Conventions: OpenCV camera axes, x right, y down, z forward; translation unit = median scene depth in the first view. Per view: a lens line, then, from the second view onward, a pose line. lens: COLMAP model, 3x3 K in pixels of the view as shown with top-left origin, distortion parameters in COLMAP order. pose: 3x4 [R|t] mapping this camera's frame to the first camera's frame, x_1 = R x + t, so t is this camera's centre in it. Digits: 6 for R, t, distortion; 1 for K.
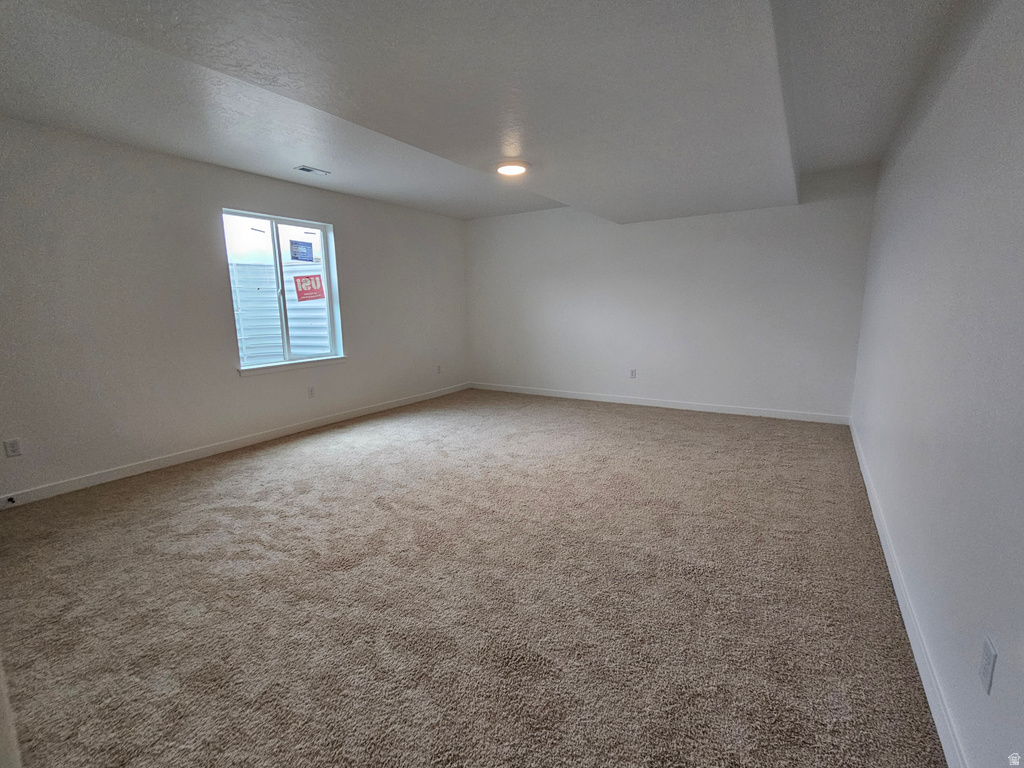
lens RADIAL K [[466.9, 0, 513.7], [0, 466.9, 386.5], [0, 0, 1]] dist [0.001432, 0.000000]
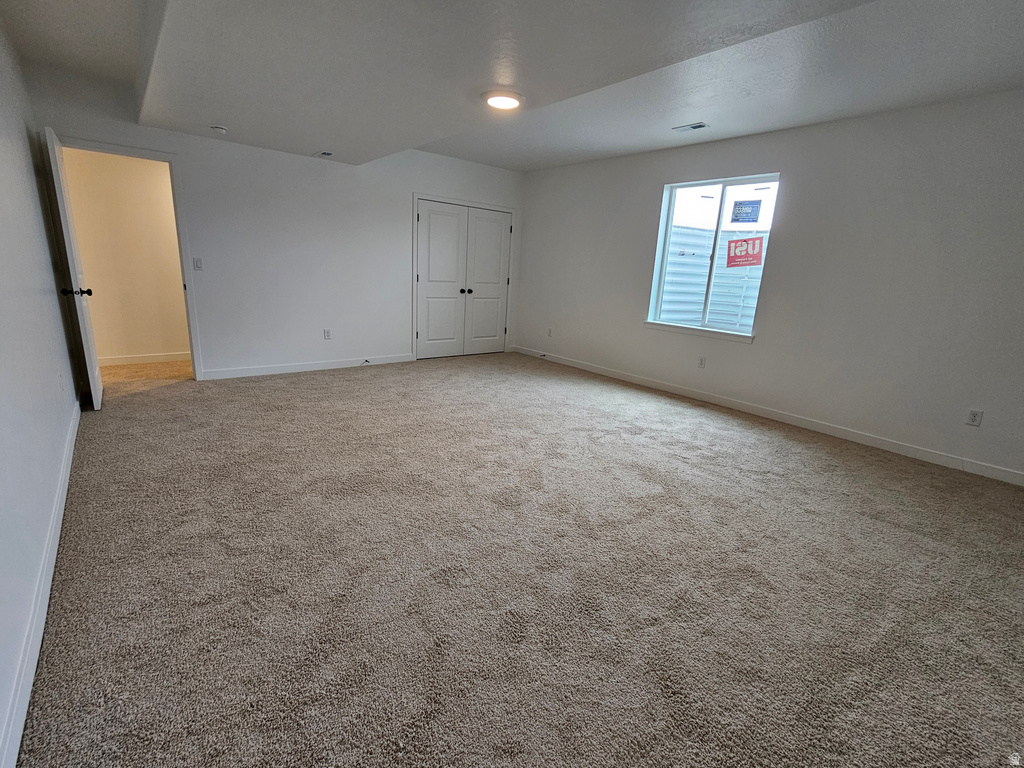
lens RADIAL K [[466.9, 0, 513.7], [0, 466.9, 386.5], [0, 0, 1]] dist [0.001432, 0.000000]
pose [[-0.308720, 0.234766, -0.921725, 0.621609], [-0.215139, 0.926711, 0.308094, -0.163919], [0.926503, 0.293414, -0.235587, 0.930384]]
